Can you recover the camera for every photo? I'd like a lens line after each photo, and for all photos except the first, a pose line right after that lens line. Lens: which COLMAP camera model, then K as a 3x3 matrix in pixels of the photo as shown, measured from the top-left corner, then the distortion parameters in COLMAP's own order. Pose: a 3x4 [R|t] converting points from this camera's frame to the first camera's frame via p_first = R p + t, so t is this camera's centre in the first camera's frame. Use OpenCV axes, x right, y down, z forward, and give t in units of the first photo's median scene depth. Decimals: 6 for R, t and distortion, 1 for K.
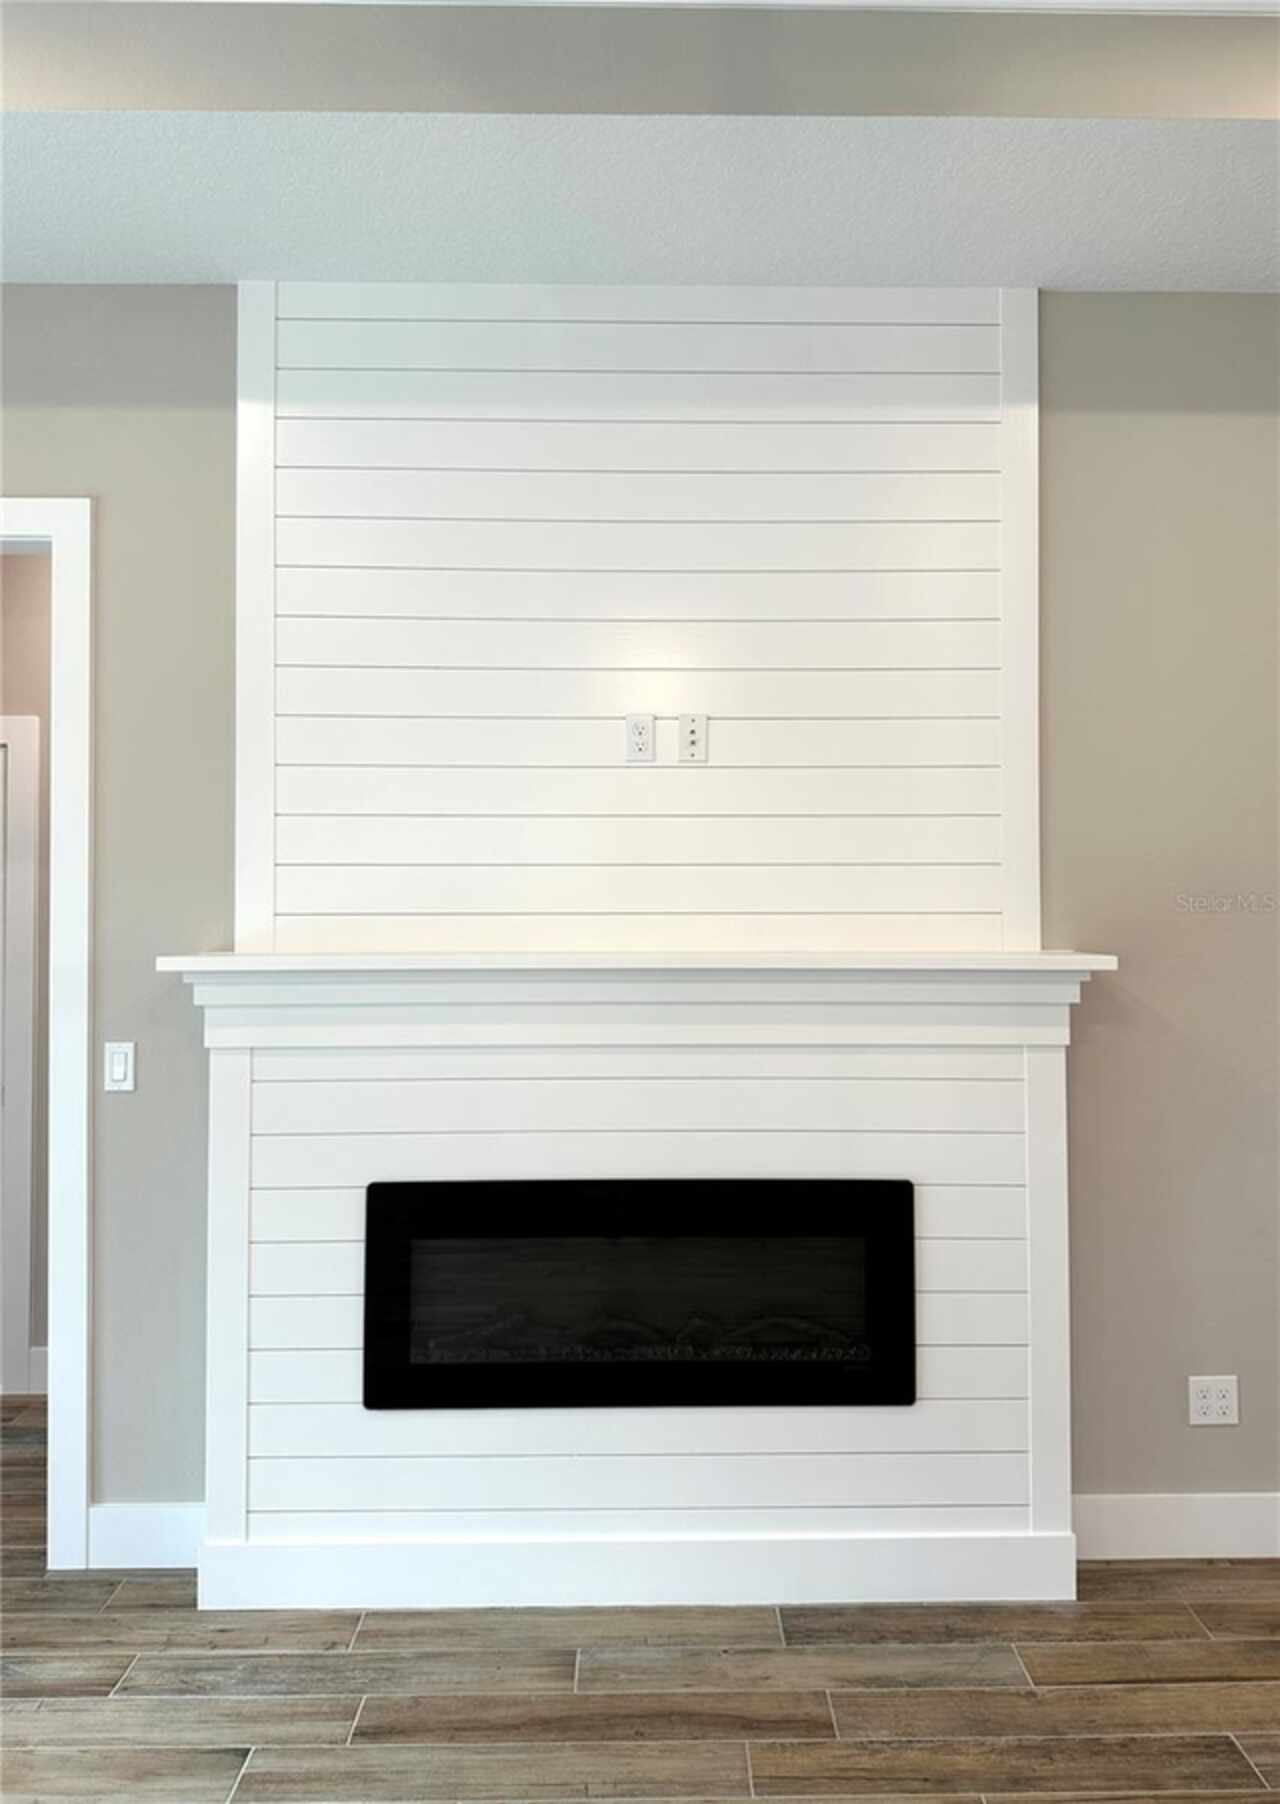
lens RADIAL K [[1284.7, 0, 642.3], [0, 1284.7, 898.9], [0, 0, 1]] dist [0.004560, 0.000239]
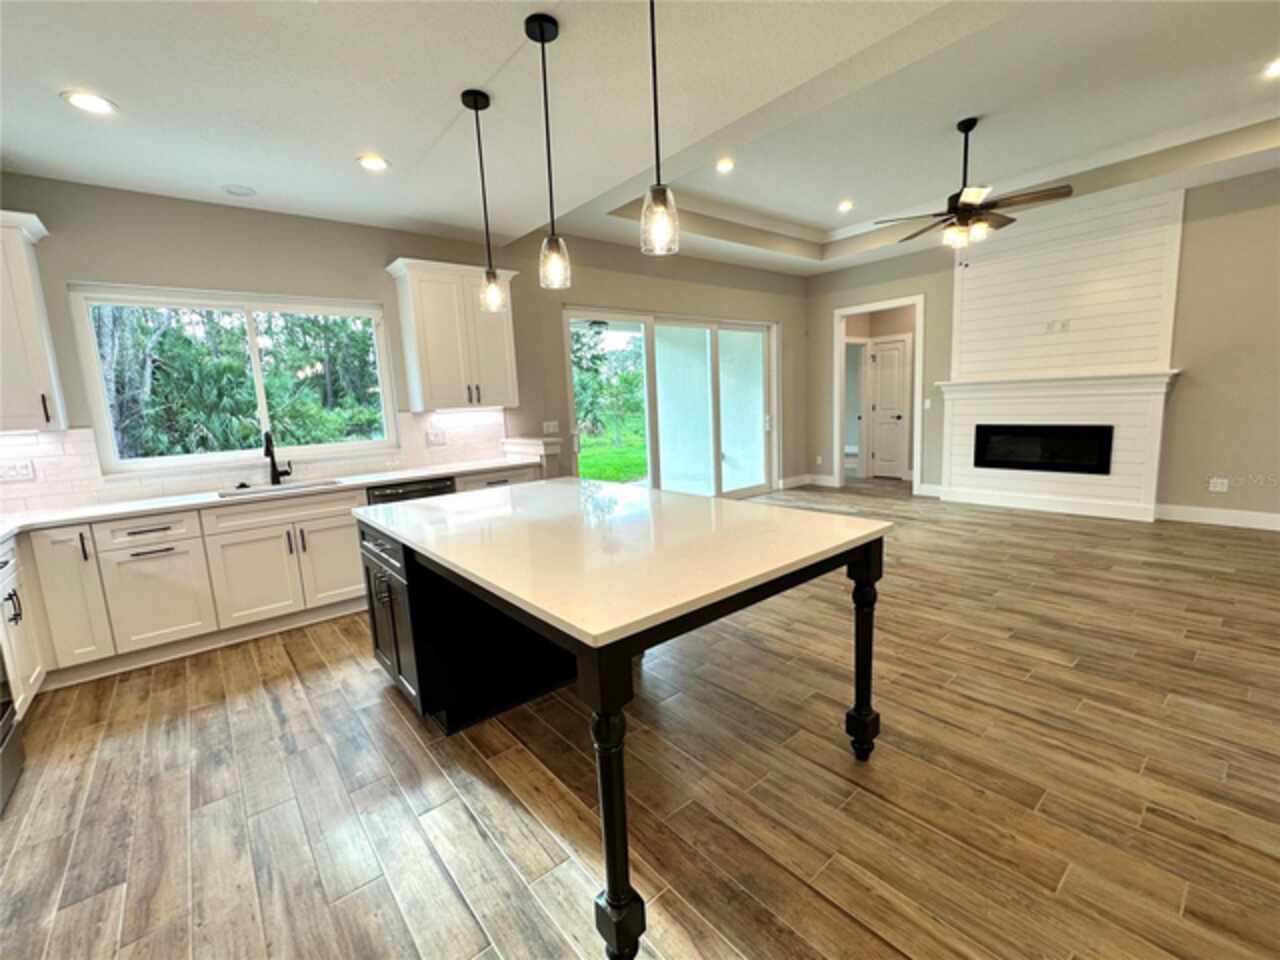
lens RADIAL K [[546.1, 0, 640.0], [0, 546.1, 480.0], [0, 0, 1]] dist [0.000204, -0.000276]
pose [[0.624645, 0.087781, -0.775959, 0.662094], [0.061383, 0.985068, 0.160850, 0.004572], [0.778492, -0.148105, 0.609930, -1.417814]]
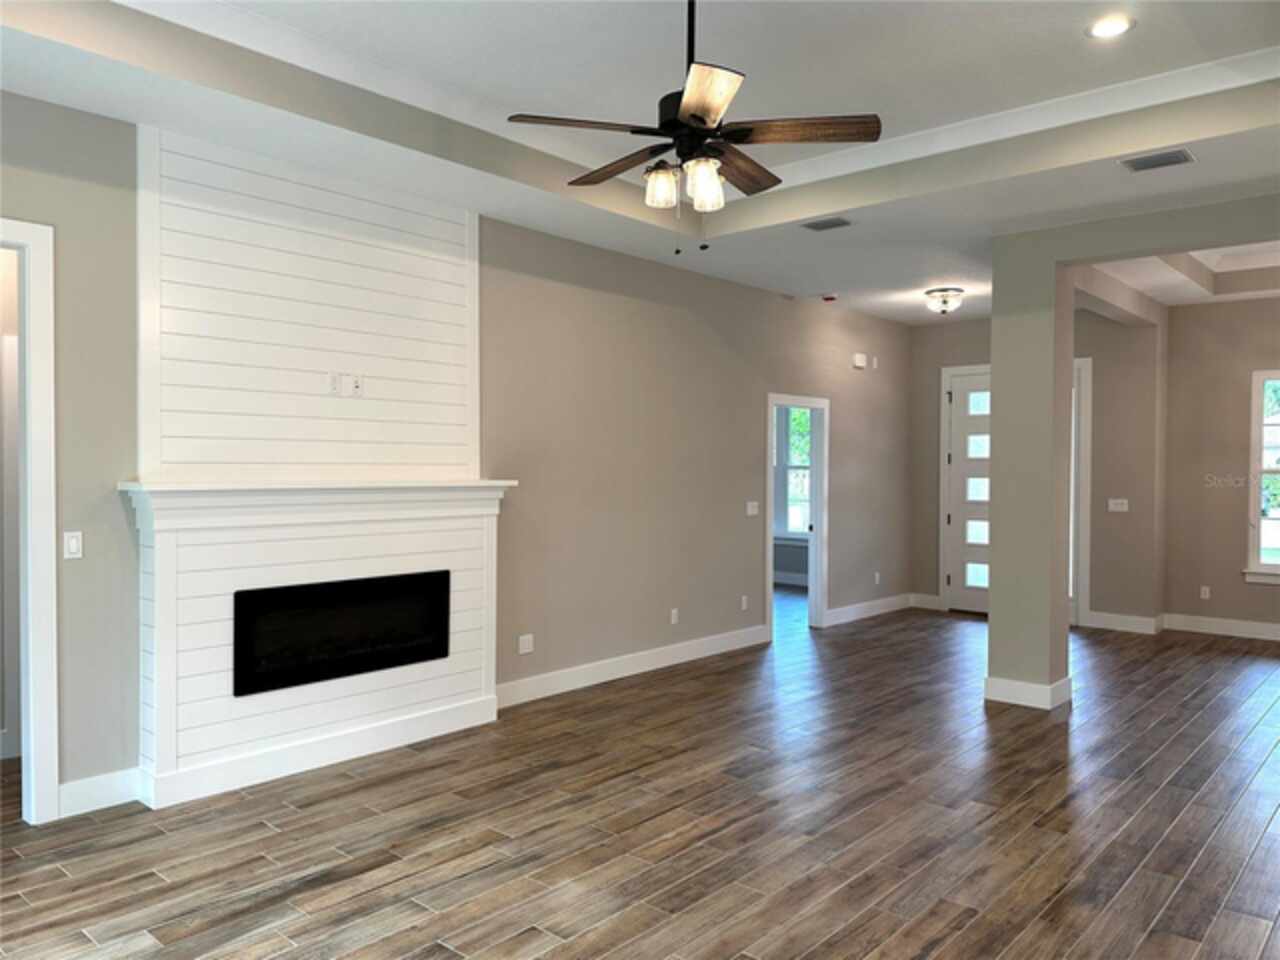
lens RADIAL K [[929.1, 0, 621.6], [0, 929.1, 480.8], [0, 0, 1]] dist [-0.000488, -0.000509]
pose [[0.684271, -0.006960, 0.729194, -0.887456], [-0.023689, 0.999215, 0.031767, -0.022344], [-0.728843, -0.039011, 0.683569, -0.492814]]
